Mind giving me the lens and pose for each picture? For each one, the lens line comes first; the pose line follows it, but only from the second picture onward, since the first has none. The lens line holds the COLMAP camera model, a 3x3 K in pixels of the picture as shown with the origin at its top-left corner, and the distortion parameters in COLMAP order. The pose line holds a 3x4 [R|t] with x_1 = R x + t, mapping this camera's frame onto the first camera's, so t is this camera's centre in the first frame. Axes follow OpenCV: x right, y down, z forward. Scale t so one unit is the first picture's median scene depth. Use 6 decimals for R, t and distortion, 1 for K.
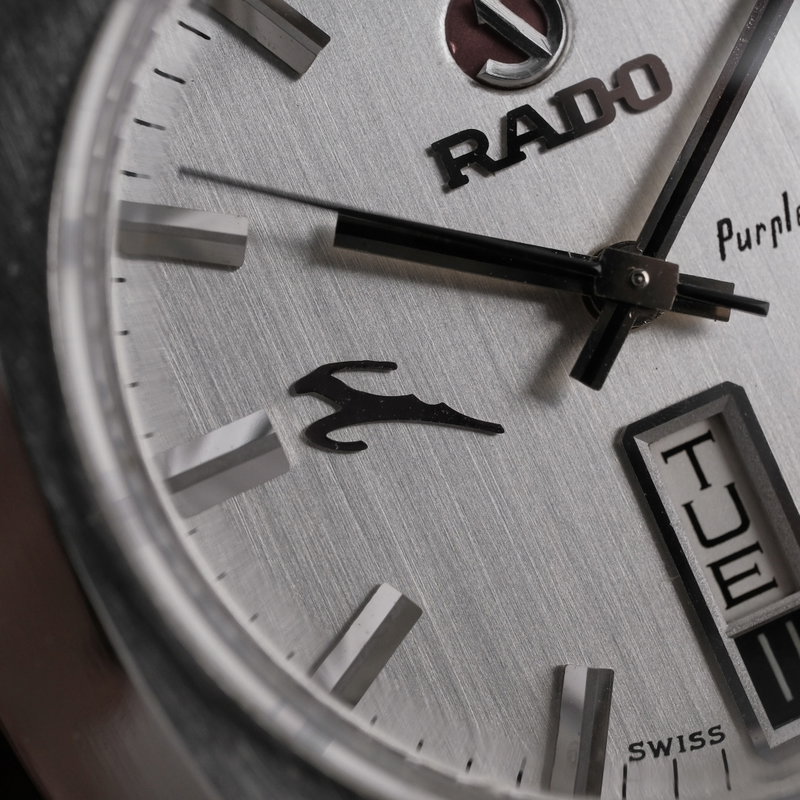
lens RADIAL K [[2033.9, 0, 394.3], [0, 2033.9, 399.4], [0, 0, 1]] dist [0.024506, 0.000000]
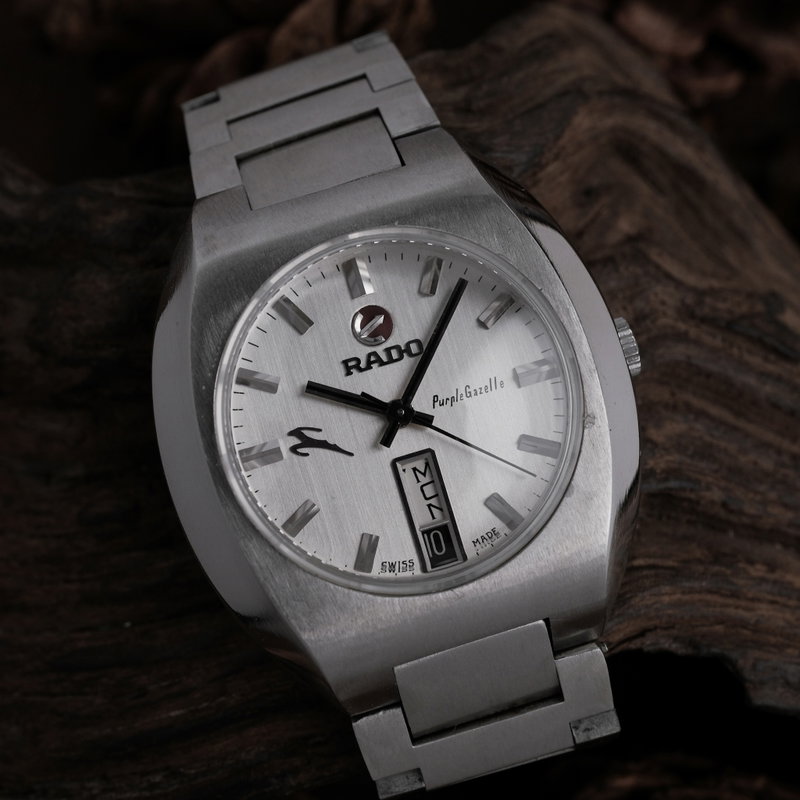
lens RADIAL K [[2033.9, 0, 399.5], [0, 2033.9, 405.0], [0, 0, 1]] dist [0.024506, 0.000000]
pose [[0.984196, 0.117661, -0.132338, 0.516654], [-0.120971, 0.992506, -0.017234, -0.015344], [0.129318, 0.032971, 0.991055, -2.034398]]
